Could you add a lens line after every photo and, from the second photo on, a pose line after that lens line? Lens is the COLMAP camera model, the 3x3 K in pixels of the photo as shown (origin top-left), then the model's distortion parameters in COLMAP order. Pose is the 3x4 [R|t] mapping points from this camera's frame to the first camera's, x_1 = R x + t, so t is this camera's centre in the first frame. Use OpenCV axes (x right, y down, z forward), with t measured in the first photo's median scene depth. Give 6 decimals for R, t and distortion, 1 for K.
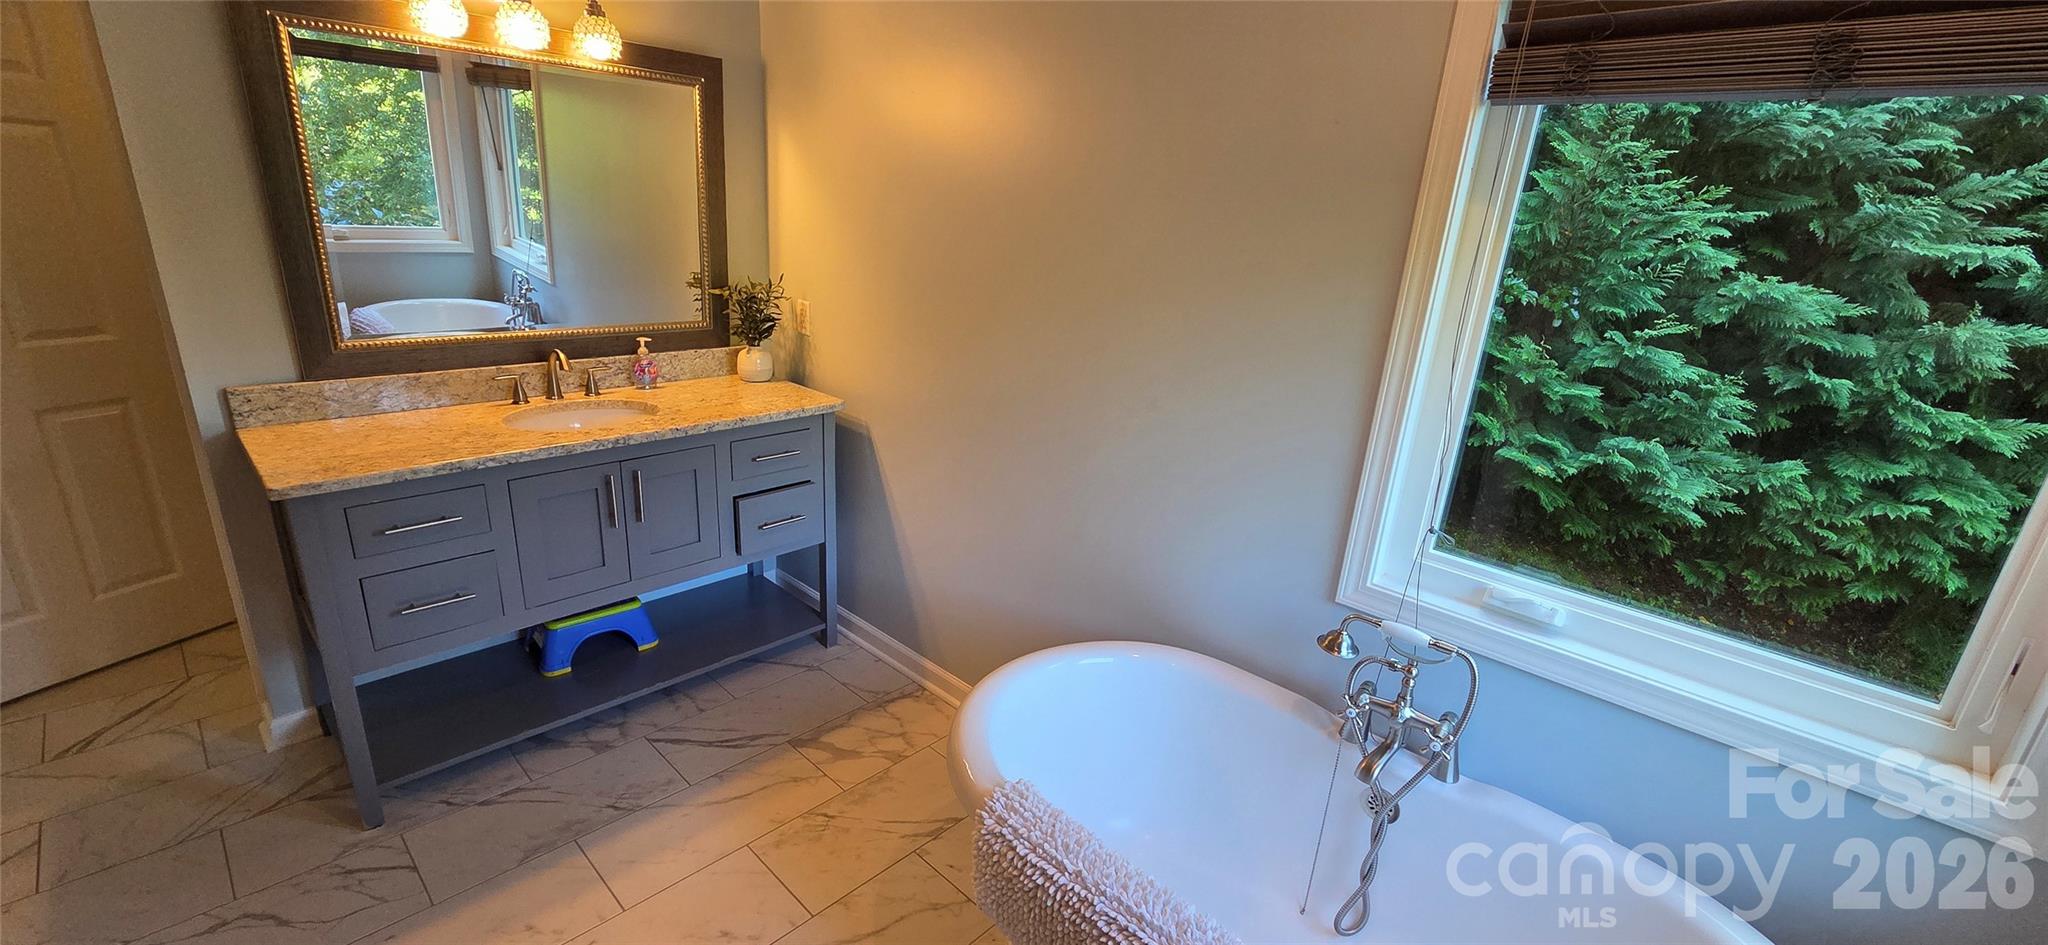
lens RADIAL K [[840.0, 0, 1014.5], [0, 840.0, 481.4], [0, 0, 1]] dist [0.007815, -0.000611]
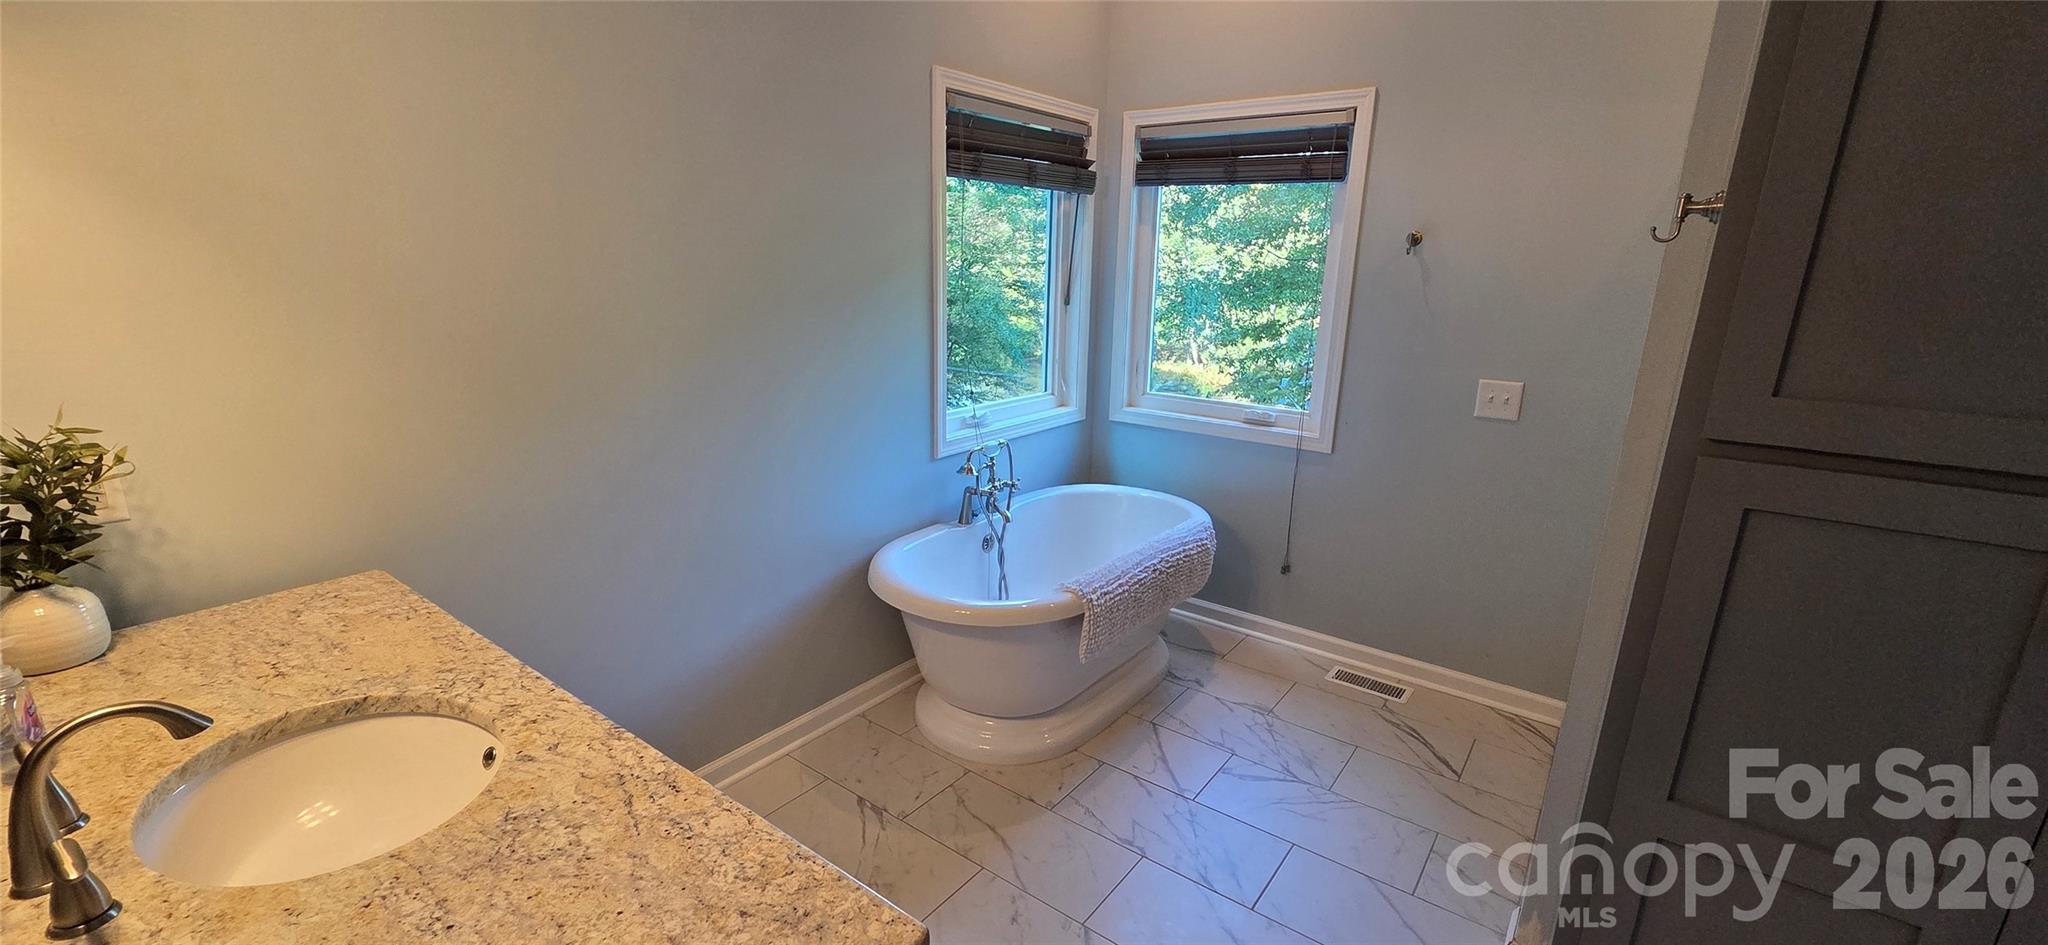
lens RADIAL K [[840.0, 0, 1016.7], [0, 840.0, 471.9], [0, 0, 1]] dist [0.007815, -0.000611]
pose [[-0.109514, -0.316857, 0.942130, -1.010142], [0.289046, 0.896719, 0.335183, -0.289914], [-0.951031, 0.309026, -0.006618, 0.714211]]
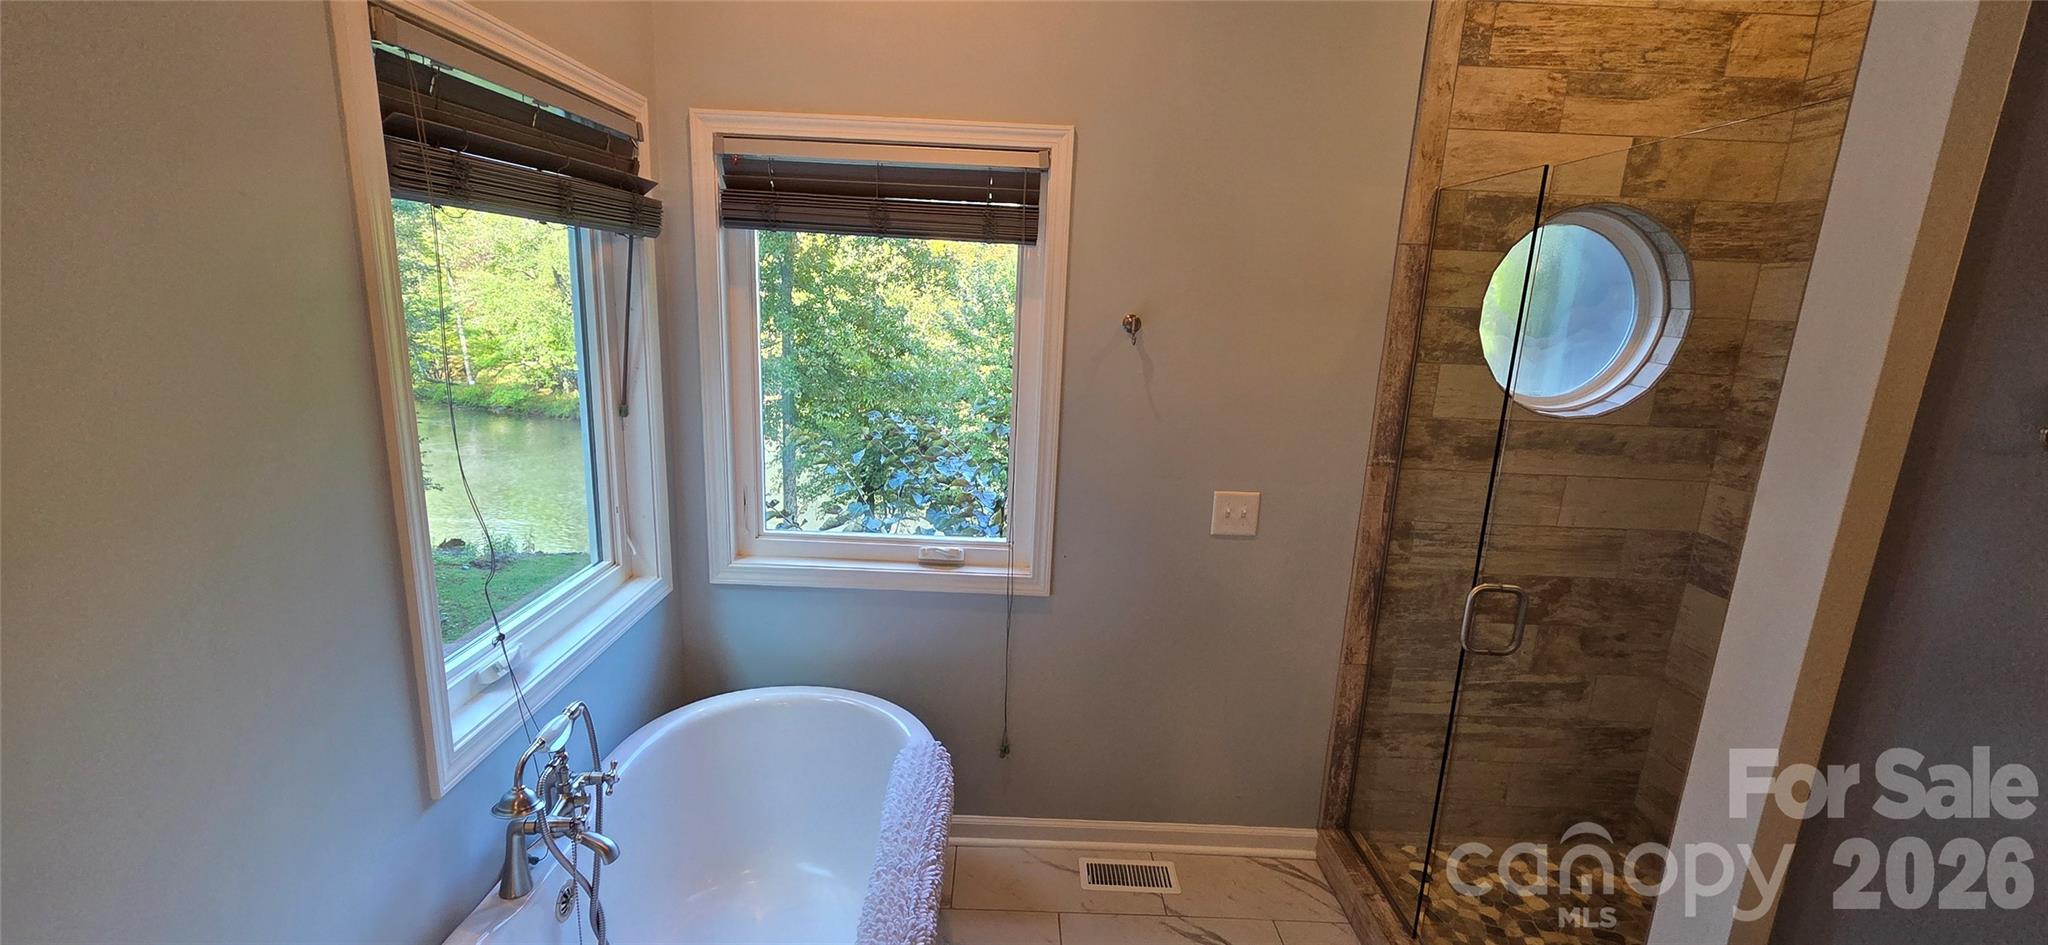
lens RADIAL K [[840.0, 0, 1022.0], [0, 840.0, 476.6], [0, 0, 1]] dist [0.007815, -0.000611]
pose [[-0.693355, -0.247900, 0.676612, -0.373221], [0.141537, 0.873820, 0.465194, -0.335067], [-0.706559, 0.418311, -0.570781, 0.772714]]
